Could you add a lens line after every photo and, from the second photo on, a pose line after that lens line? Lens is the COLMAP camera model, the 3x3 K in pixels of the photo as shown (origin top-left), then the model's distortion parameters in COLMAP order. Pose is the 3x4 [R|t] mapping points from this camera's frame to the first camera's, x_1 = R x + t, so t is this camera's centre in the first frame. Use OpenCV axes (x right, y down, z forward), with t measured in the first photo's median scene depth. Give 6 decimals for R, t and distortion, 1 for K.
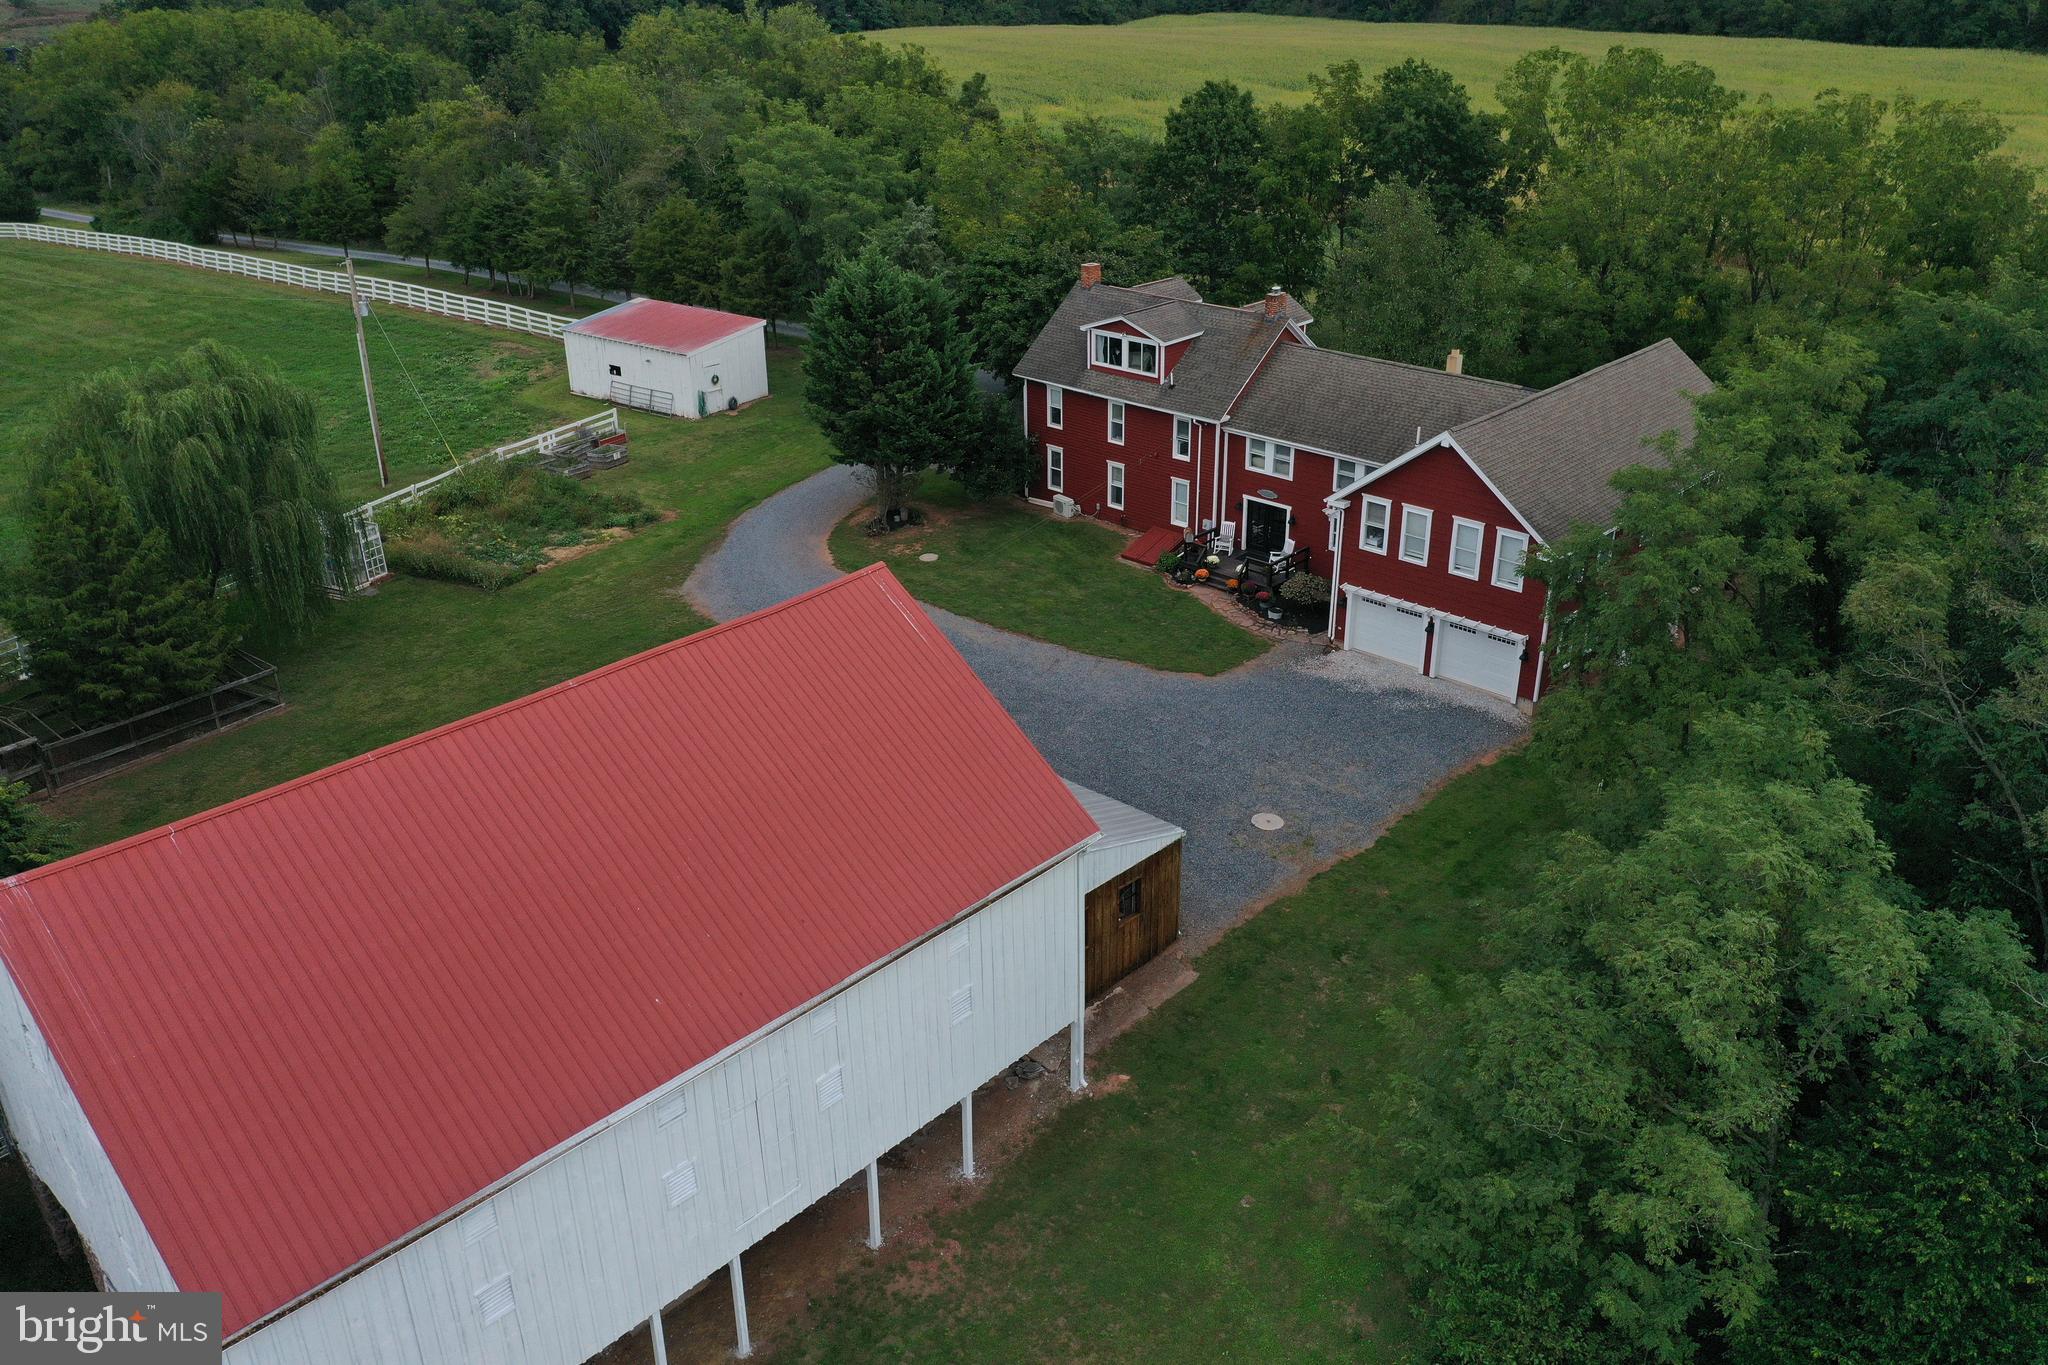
lens RADIAL K [[1611.2, 0, 1024.0], [0, 1611.2, 682.5], [0, 0, 1]] dist [-0.007161, 0.010382]
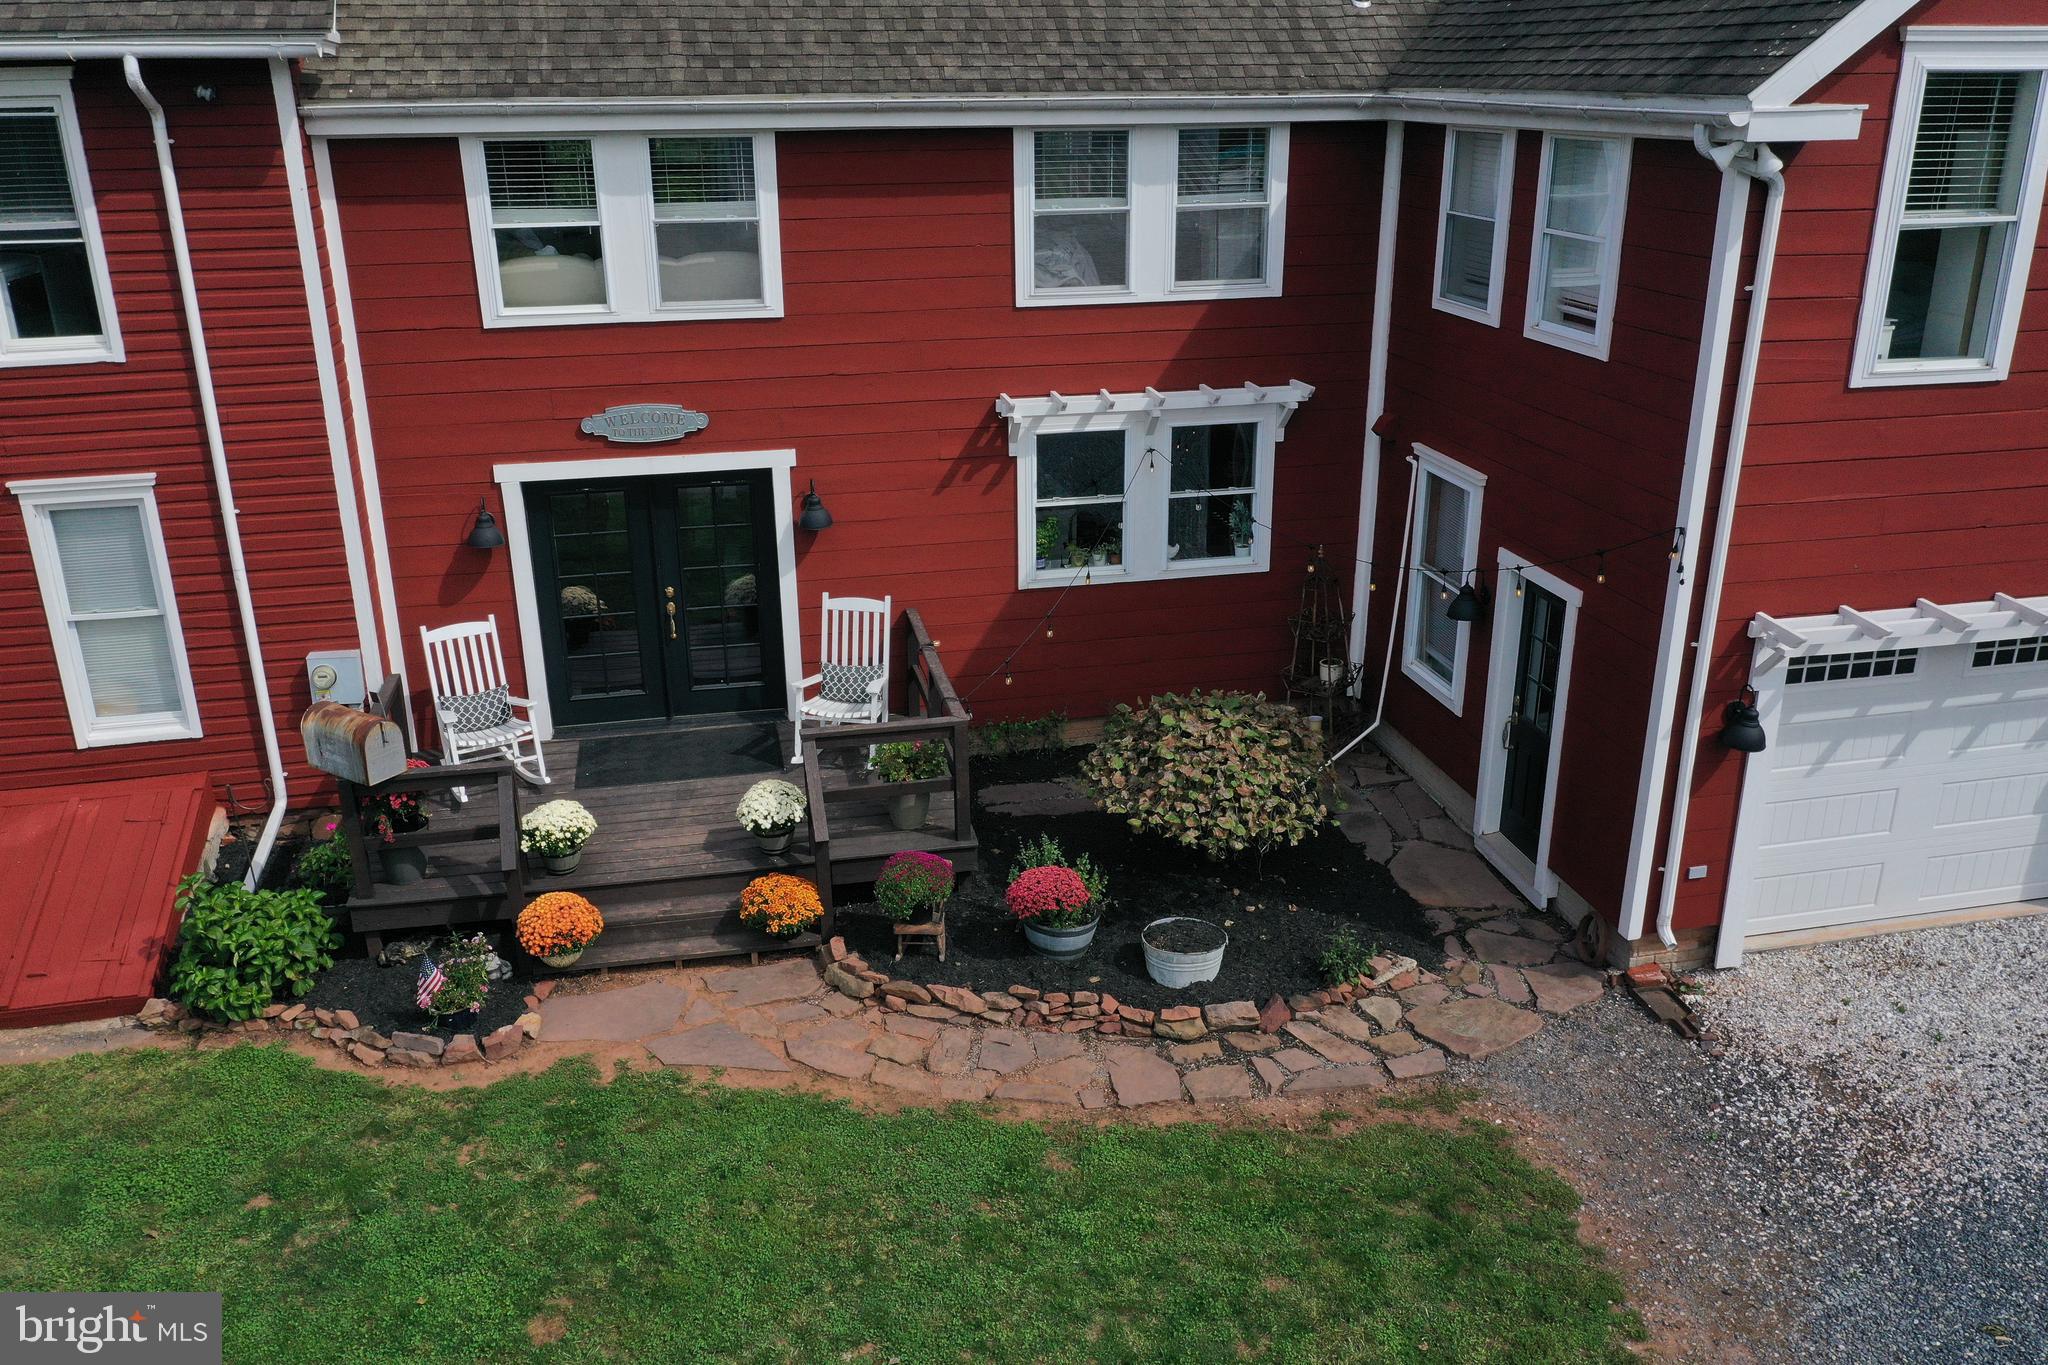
lens RADIAL K [[1611.2, 0, 1024.0], [0, 1611.2, 682.5], [0, 0, 1]] dist [-0.007161, 0.010382]
pose [[0.562813, -0.287065, 0.775136, 0.013983], [0.351807, 0.931772, 0.089632, -0.087554], [-0.747980, 0.222252, 0.625404, 0.839095]]
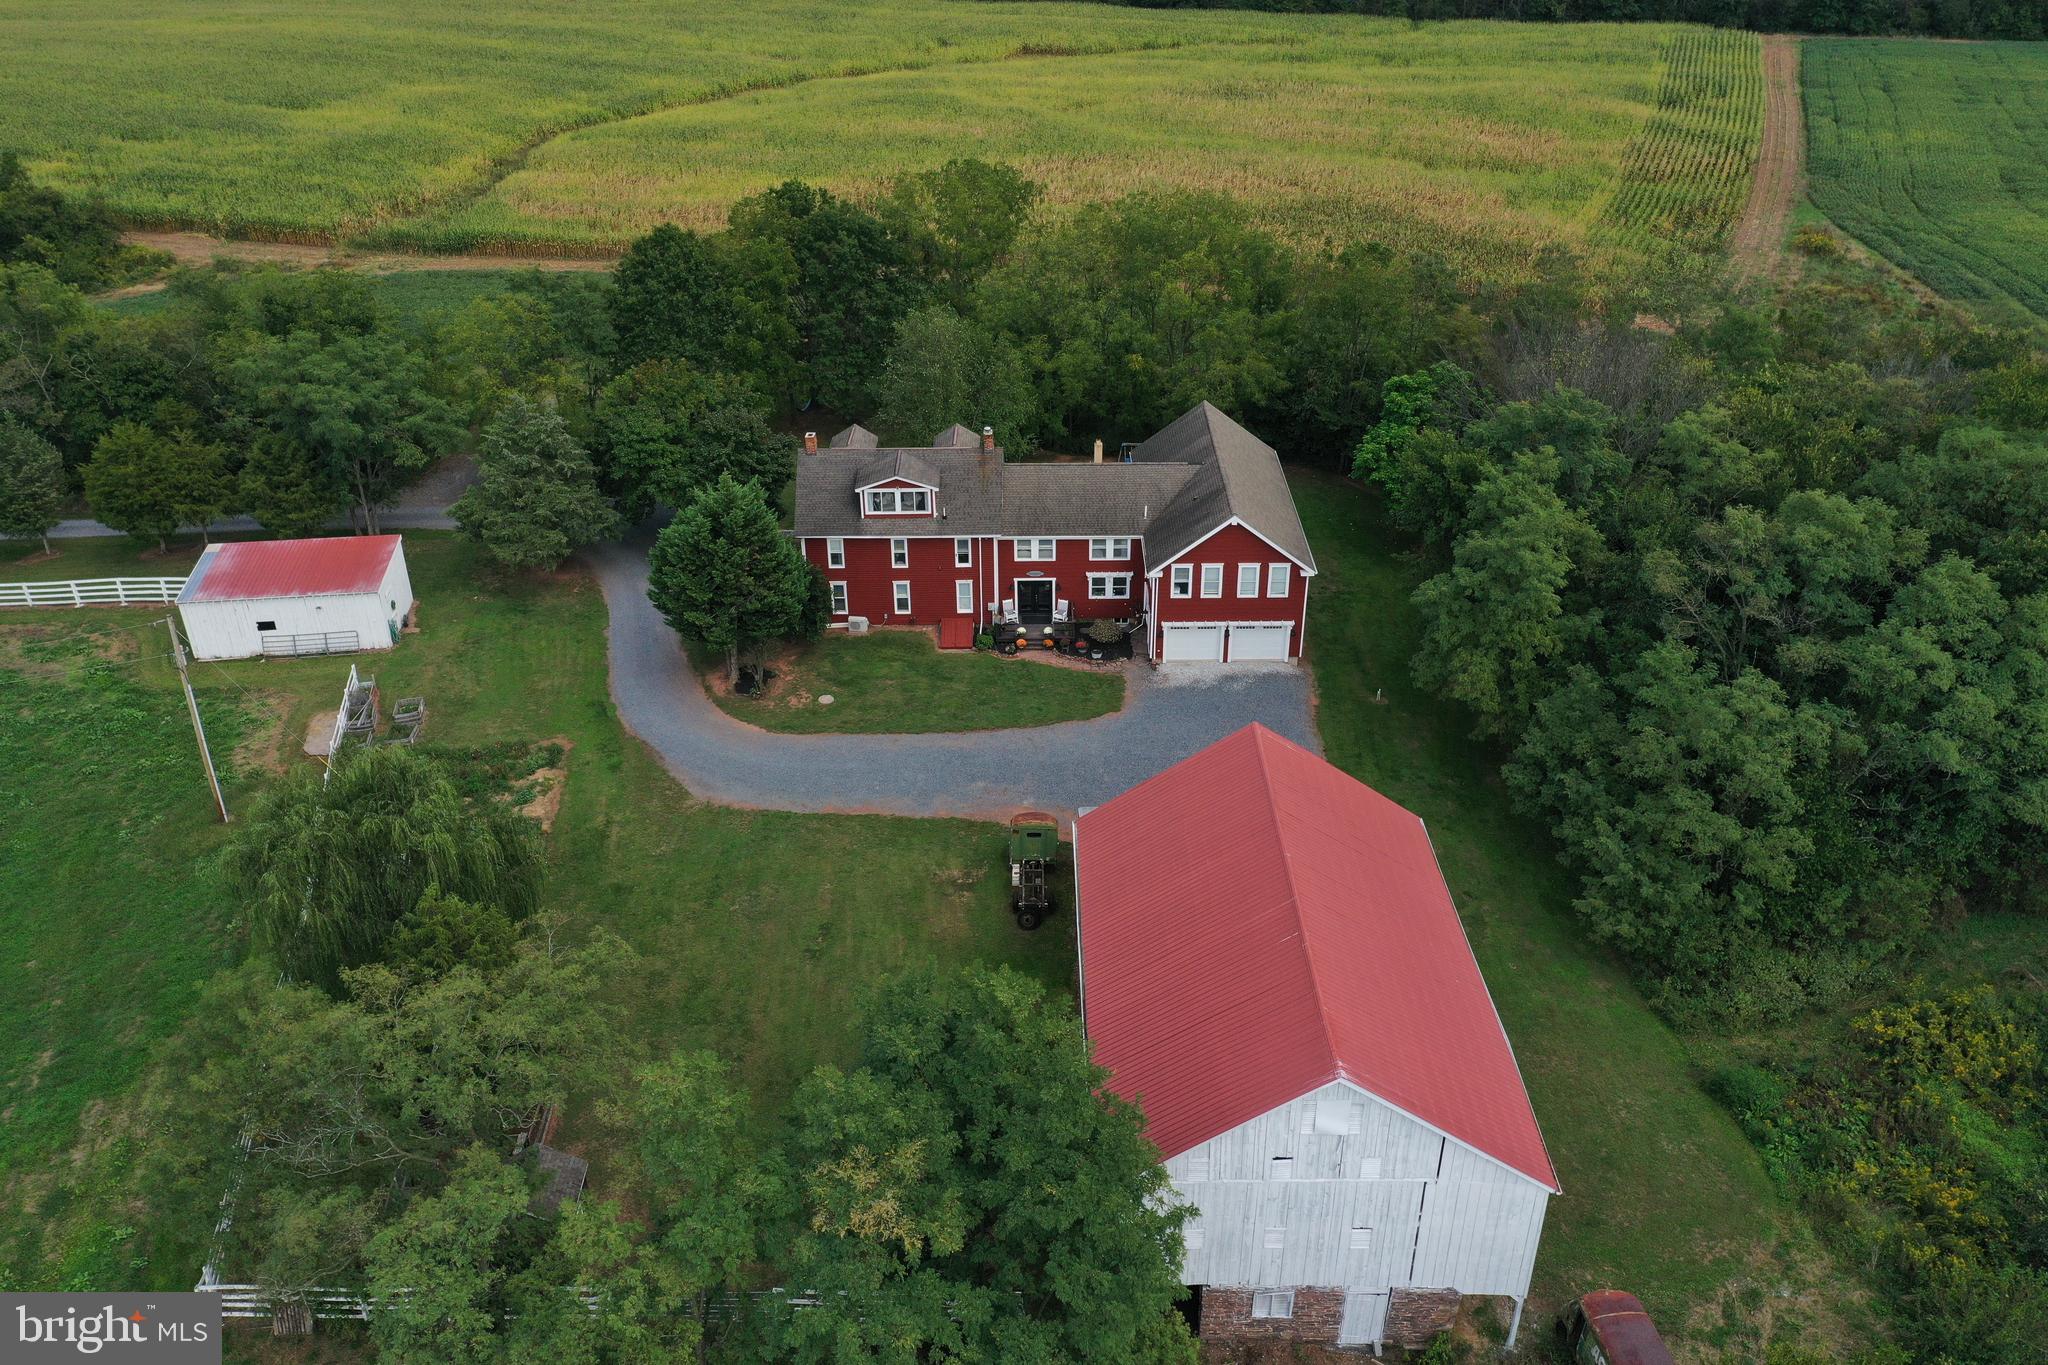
lens RADIAL K [[1618.2, 0, 1020.8], [0, 1618.2, 671.3], [0, 0, 1]] dist [-0.179666, 0.006479]
pose [[0.723839, -0.336516, 0.602340, -0.724494], [0.293668, 0.940235, 0.172387, -0.280030], [-0.624352, 0.052107, 0.779403, -0.081347]]
